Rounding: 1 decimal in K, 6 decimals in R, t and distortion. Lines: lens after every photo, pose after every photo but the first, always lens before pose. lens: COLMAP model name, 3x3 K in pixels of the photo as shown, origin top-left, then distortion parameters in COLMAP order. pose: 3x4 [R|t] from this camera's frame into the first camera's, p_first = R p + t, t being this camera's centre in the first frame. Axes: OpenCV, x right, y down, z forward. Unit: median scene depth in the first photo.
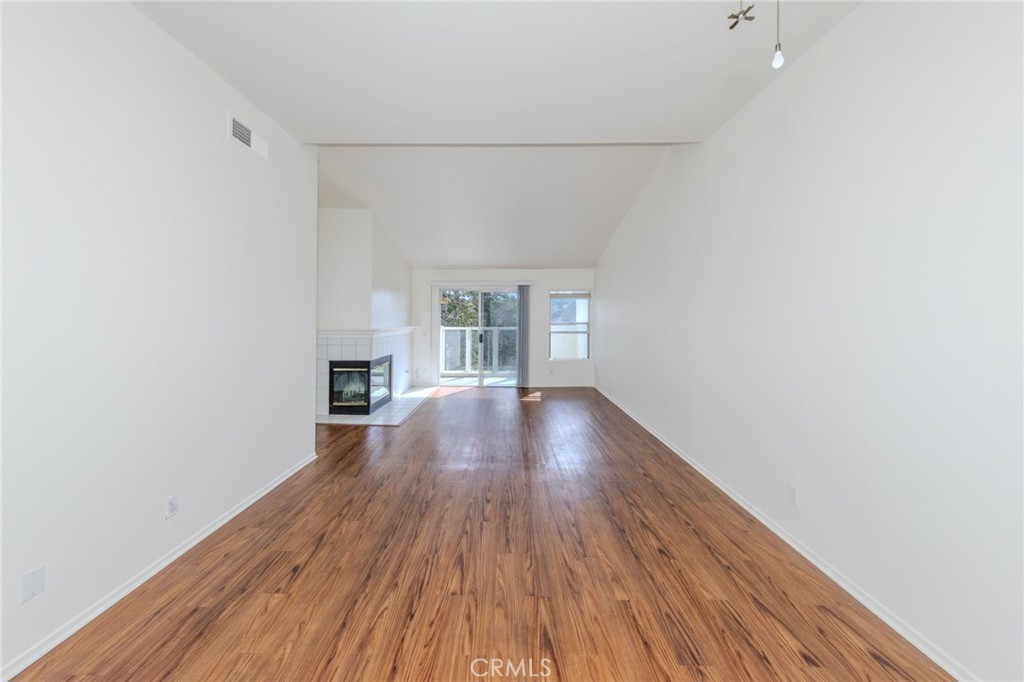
lens RADIAL K [[325.7, 0, 505.3], [0, 325.7, 324.5], [0, 0, 1]] dist [0.008351, -0.000795]
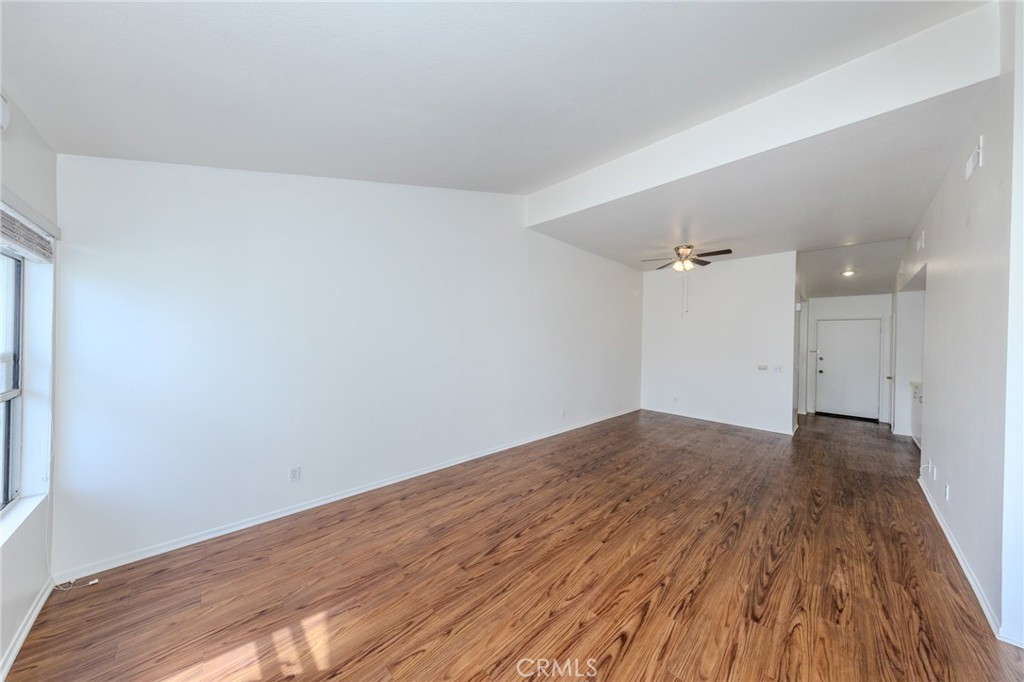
lens RADIAL K [[325.7, 0, 510.2], [0, 325.7, 337.2], [0, 0, 1]] dist [0.008351, -0.000795]
pose [[-0.698210, -0.016188, 0.715710, -0.386025], [-0.013231, 0.999865, 0.009707, -0.053286], [-0.715771, -0.002692, -0.698330, 1.803669]]
